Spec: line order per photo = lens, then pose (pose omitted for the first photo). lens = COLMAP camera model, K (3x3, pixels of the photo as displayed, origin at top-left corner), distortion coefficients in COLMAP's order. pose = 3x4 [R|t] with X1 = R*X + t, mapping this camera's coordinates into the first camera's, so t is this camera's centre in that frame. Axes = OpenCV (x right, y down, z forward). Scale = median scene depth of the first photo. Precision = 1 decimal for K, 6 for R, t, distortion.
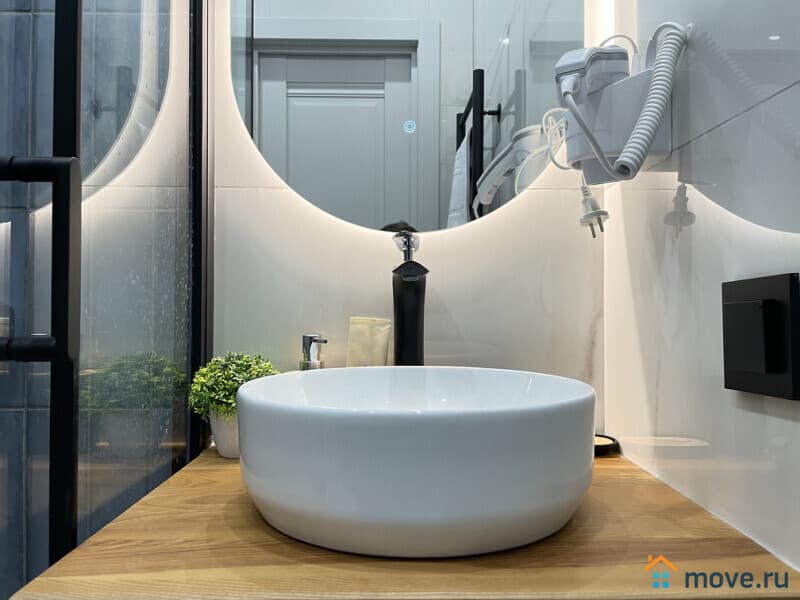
lens RADIAL K [[612.5, 0, 403.5], [0, 612.5, 287.7], [0, 0, 1]] dist [0.070308, -0.082893]
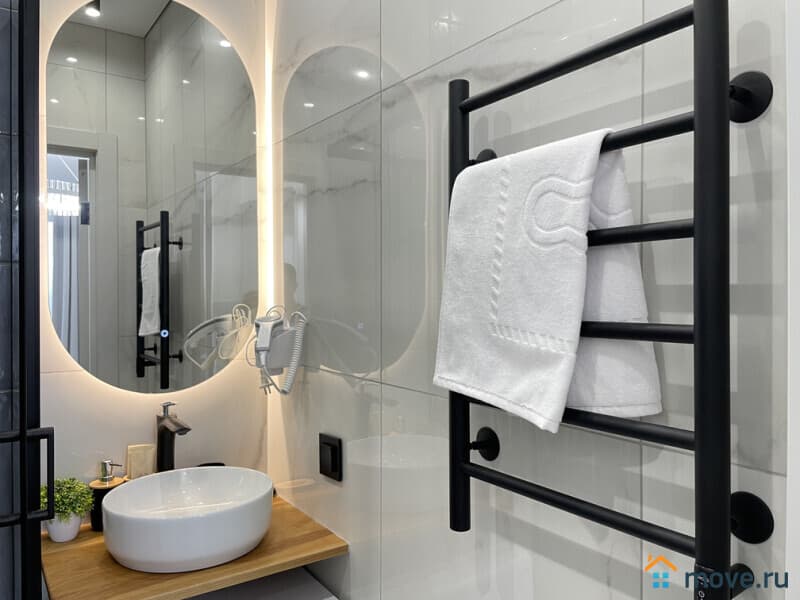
lens RADIAL K [[603.8, 0, 412.2], [0, 603.8, 298.4], [0, 0, 1]] dist [0.034995, -0.074257]
pose [[0.817124, -0.007473, 0.576414, -0.458259], [-0.017174, 0.999157, 0.037299, -0.489179], [-0.576207, -0.040377, 0.816306, -0.927442]]
